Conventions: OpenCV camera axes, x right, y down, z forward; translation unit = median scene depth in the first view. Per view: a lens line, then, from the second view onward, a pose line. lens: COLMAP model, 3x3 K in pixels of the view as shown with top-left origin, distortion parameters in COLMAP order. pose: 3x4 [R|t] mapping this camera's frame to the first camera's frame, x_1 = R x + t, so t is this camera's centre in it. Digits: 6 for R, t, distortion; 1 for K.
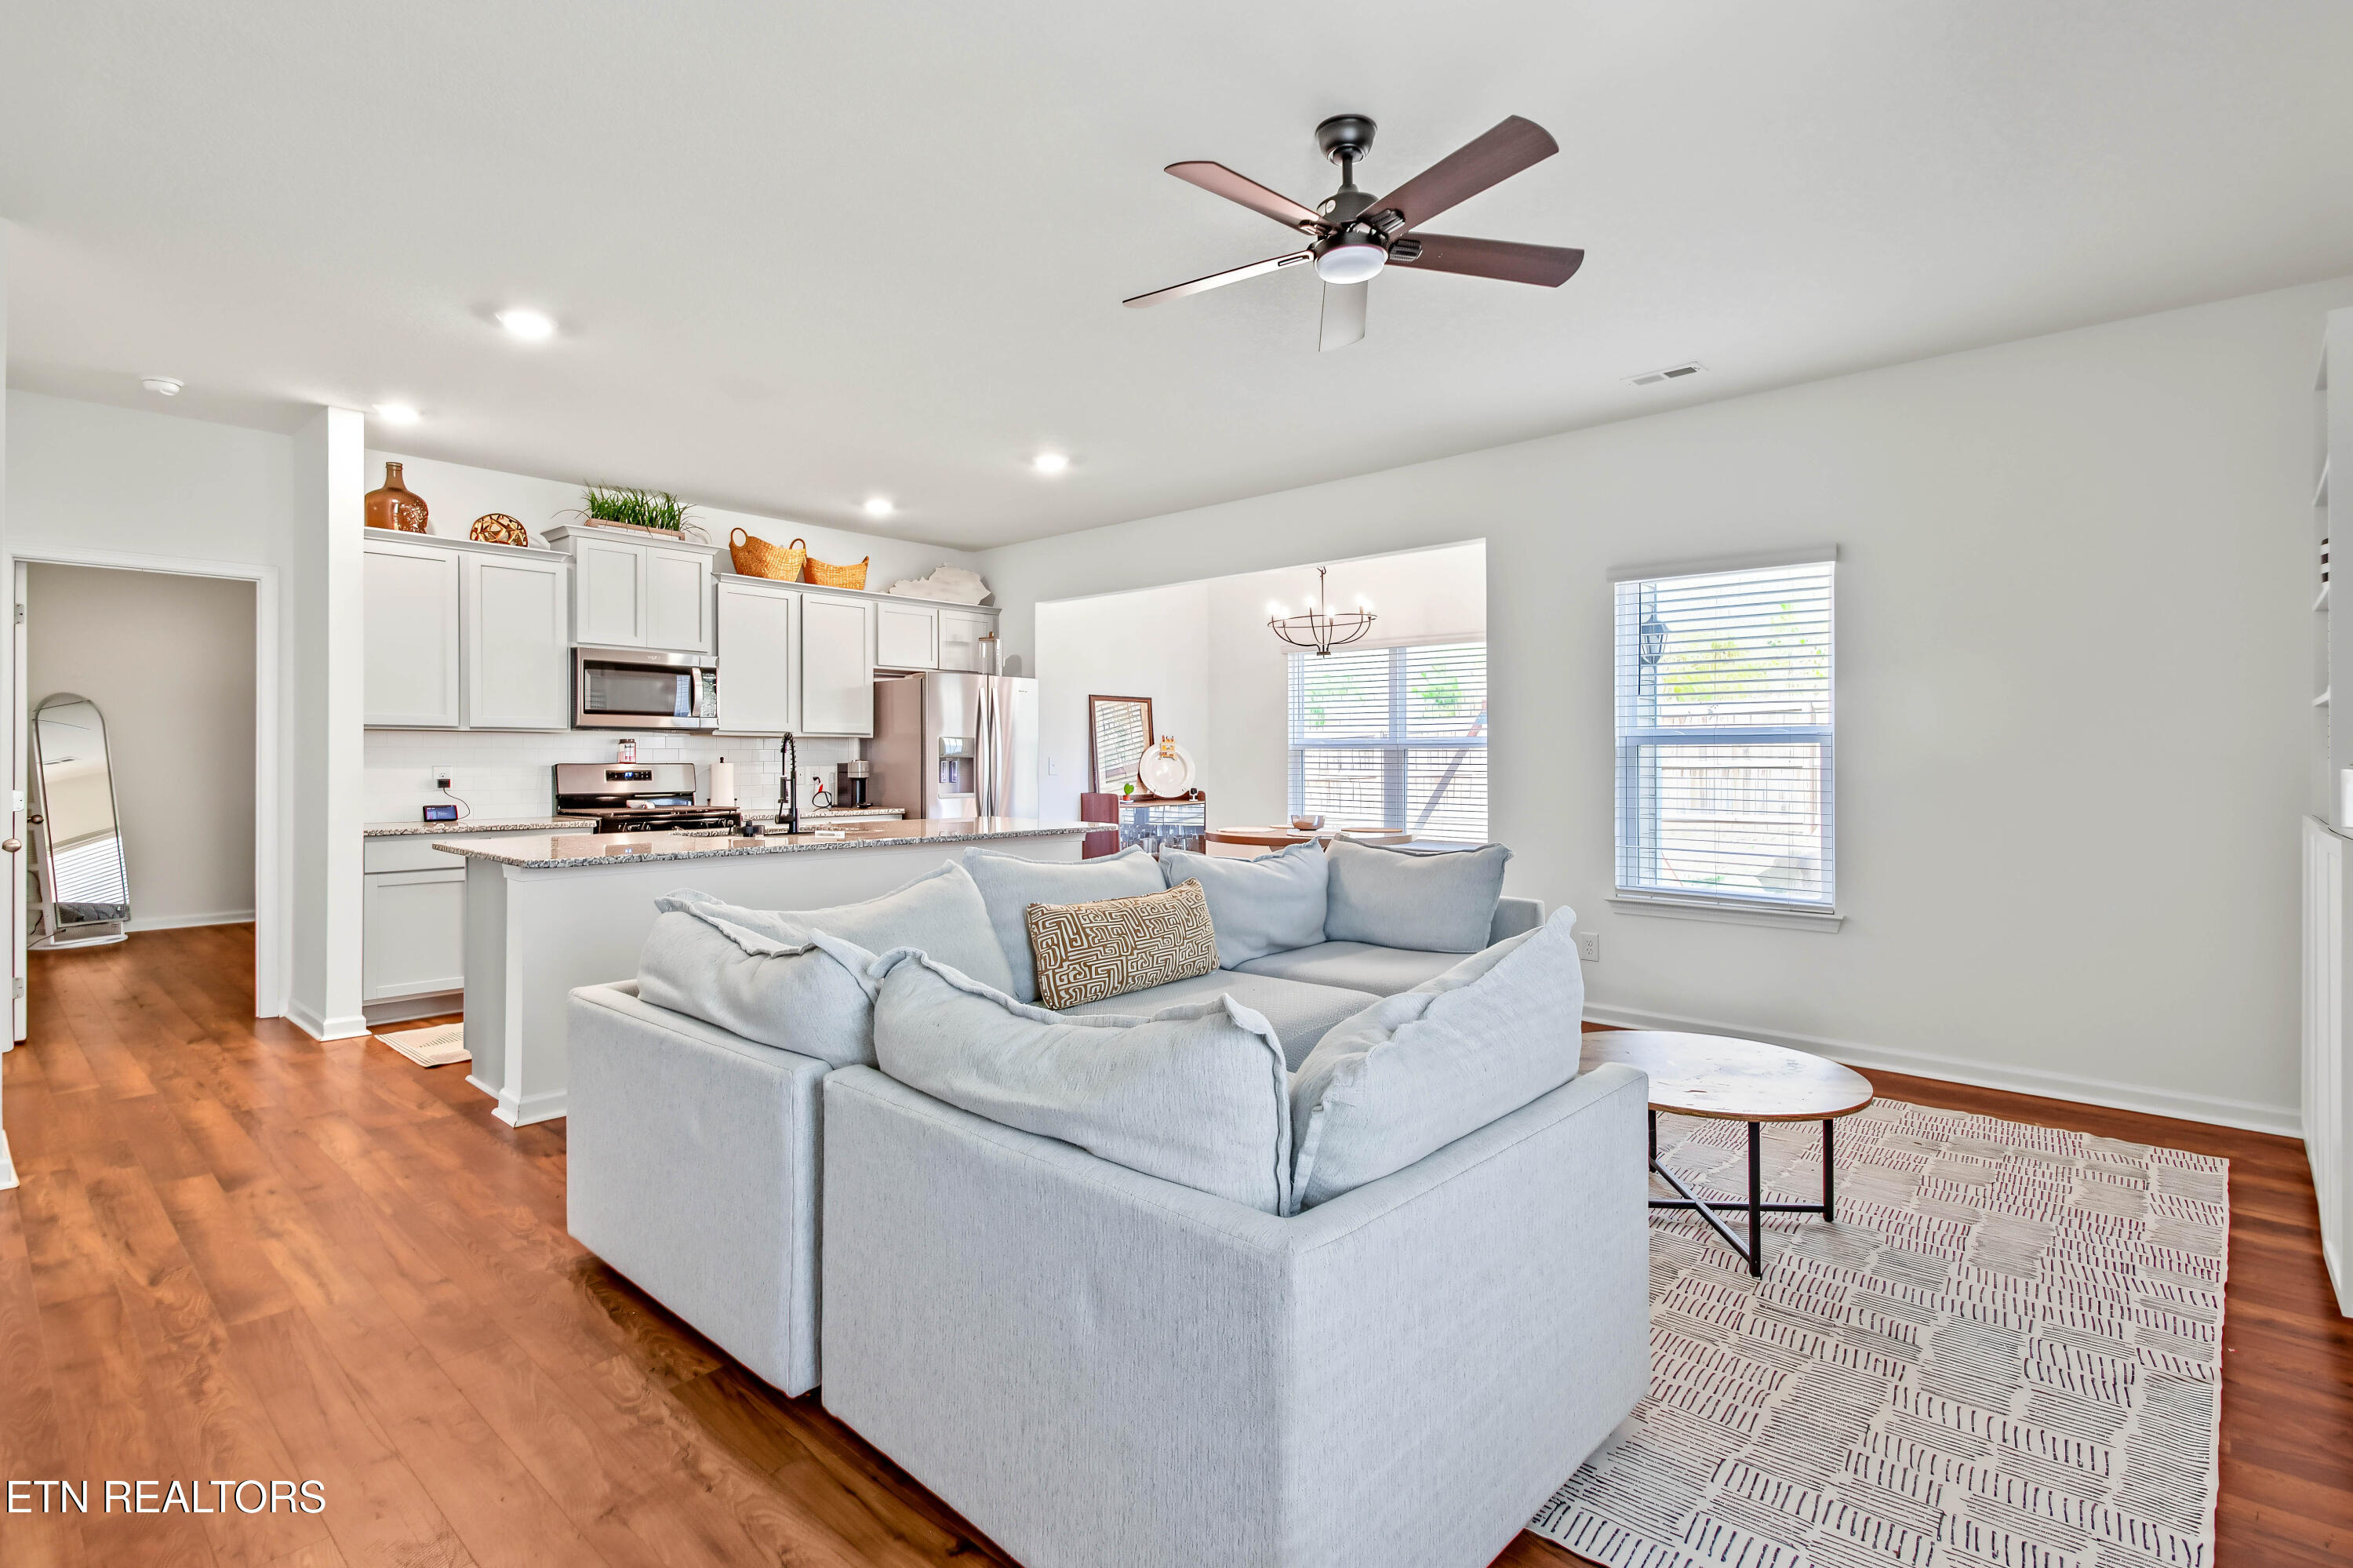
lens RADIAL K [[1129.5, 0, 1178.9], [0, 1129.5, 741.1], [0, 0, 1]] dist [0.005580, -0.001385]
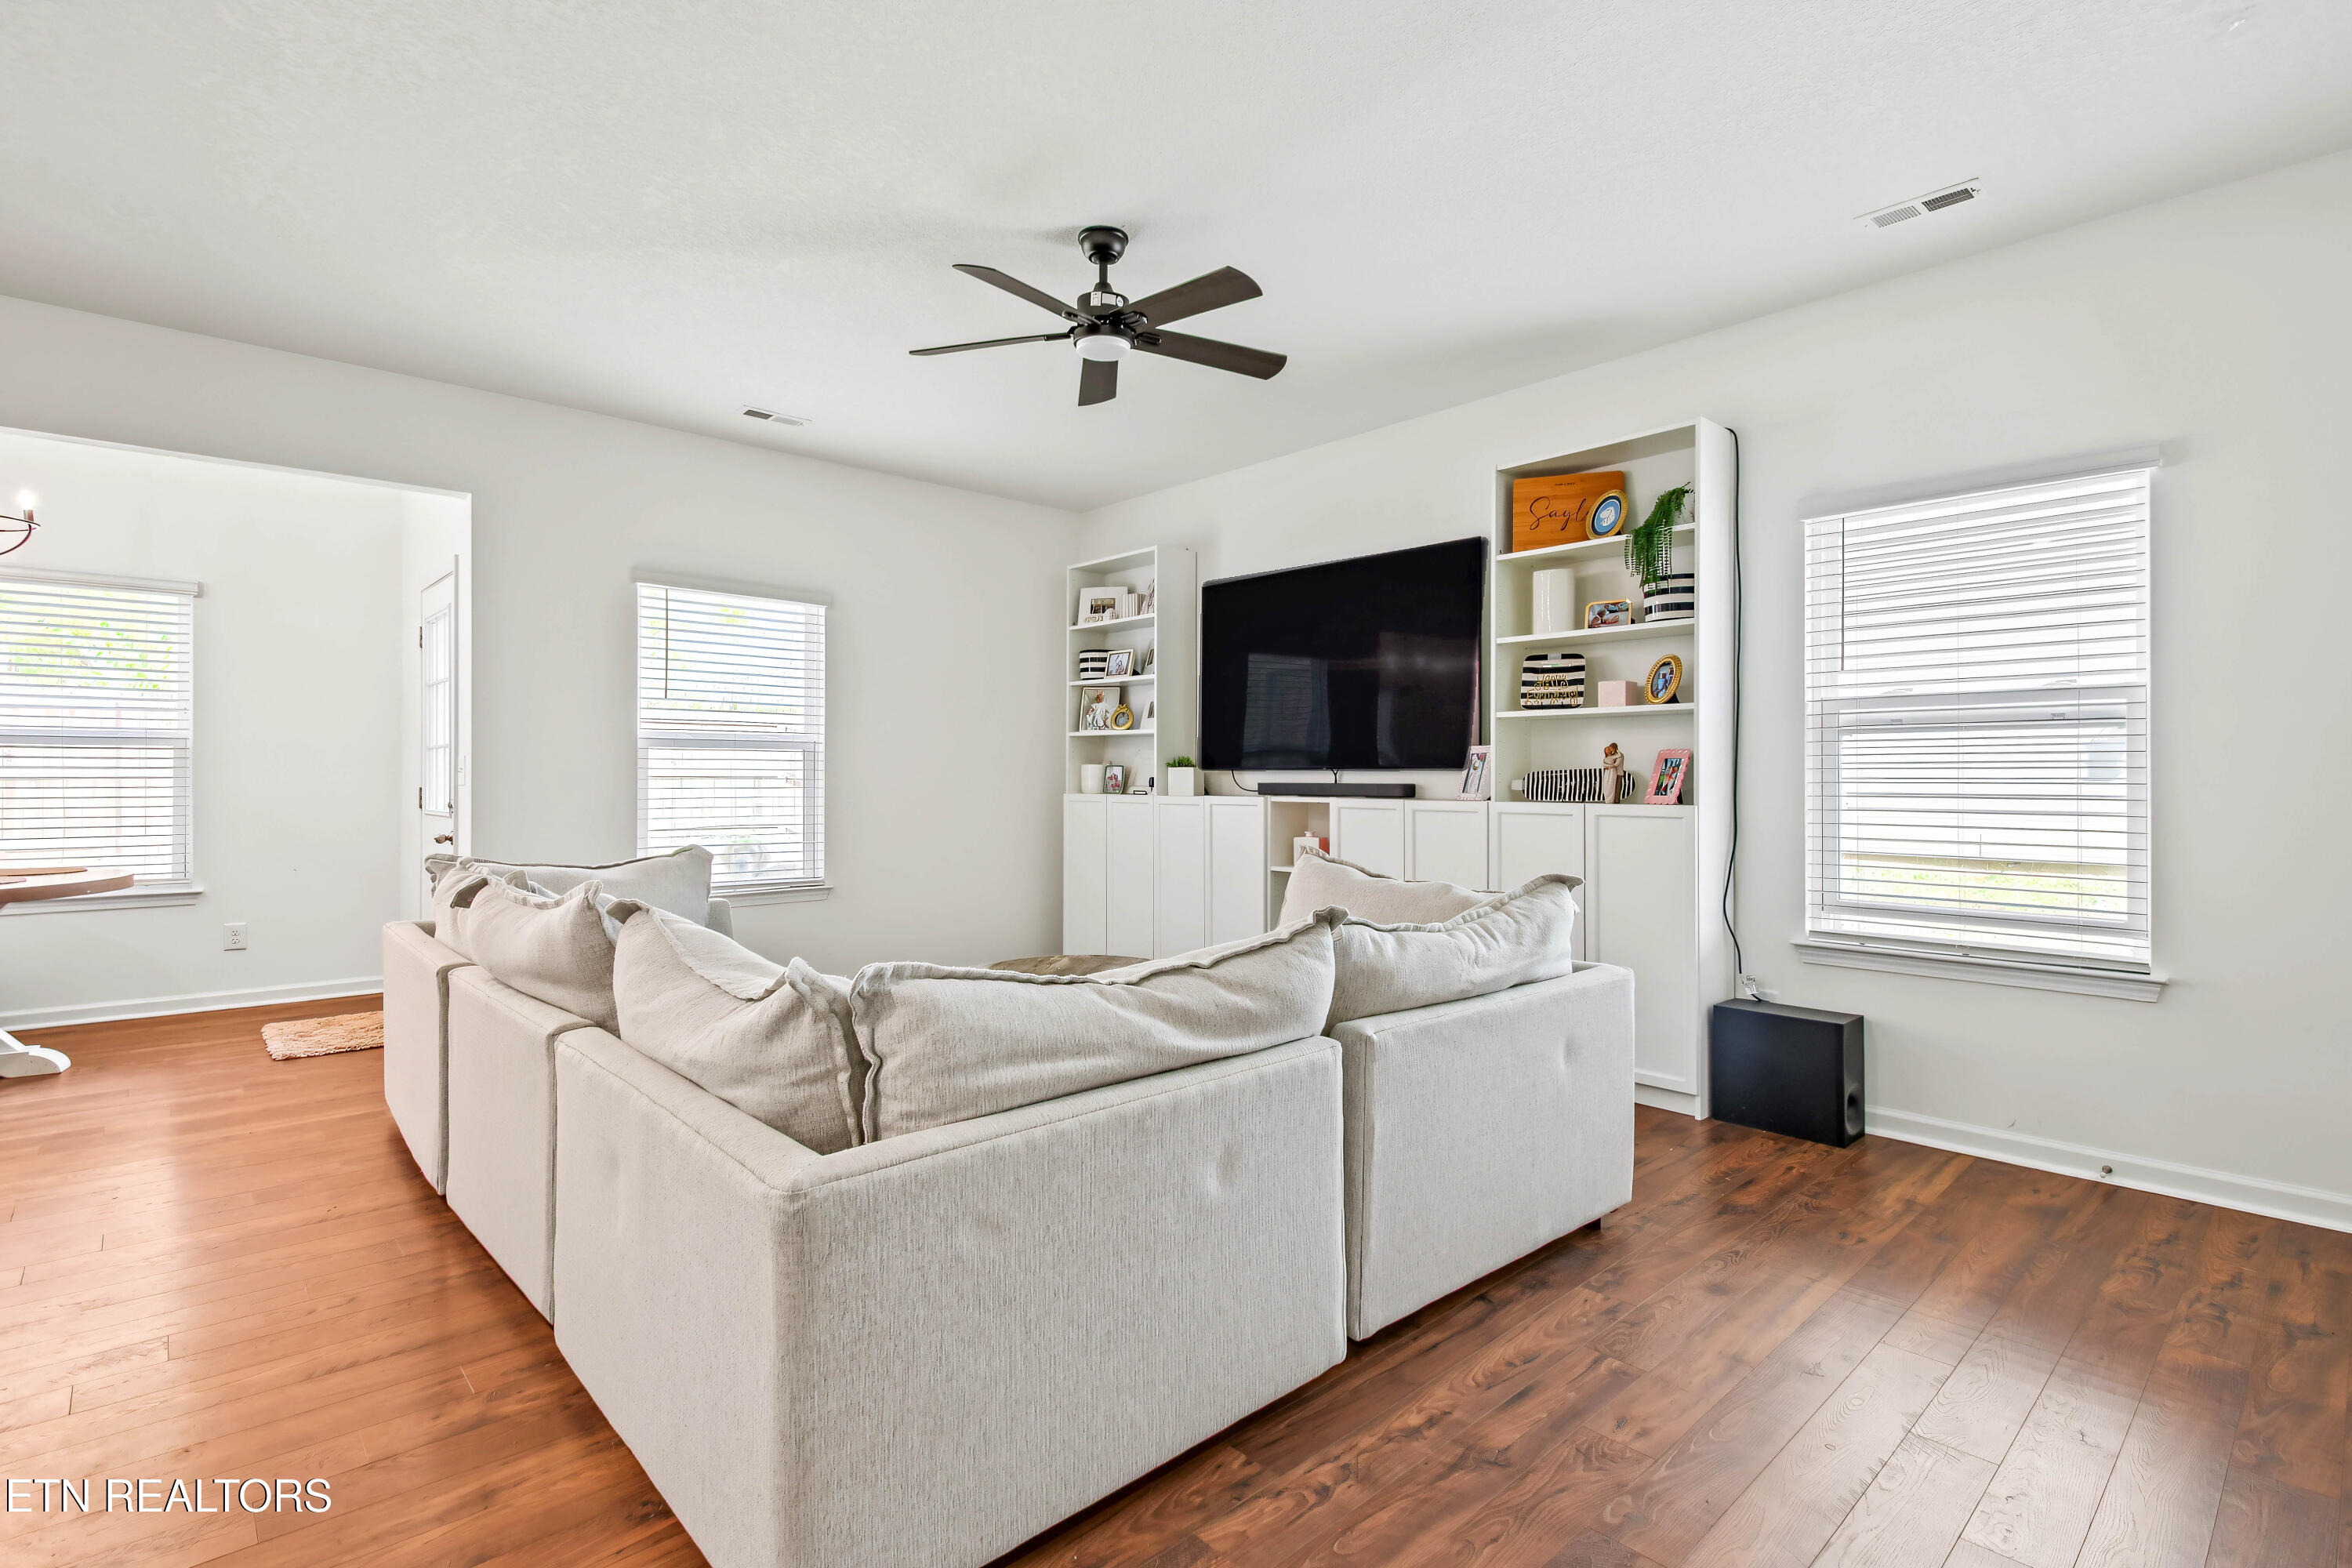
lens RADIAL K [[1129.0, 0, 1191.8], [0, 1129.0, 773.4], [0, 0, 1]] dist [0.005580, -0.001385]
pose [[0.076628, 0.002518, 0.997057, -0.424655], [-0.018422, 0.999830, -0.001110, 0.015374], [-0.996890, -0.018283, 0.076661, 0.328852]]
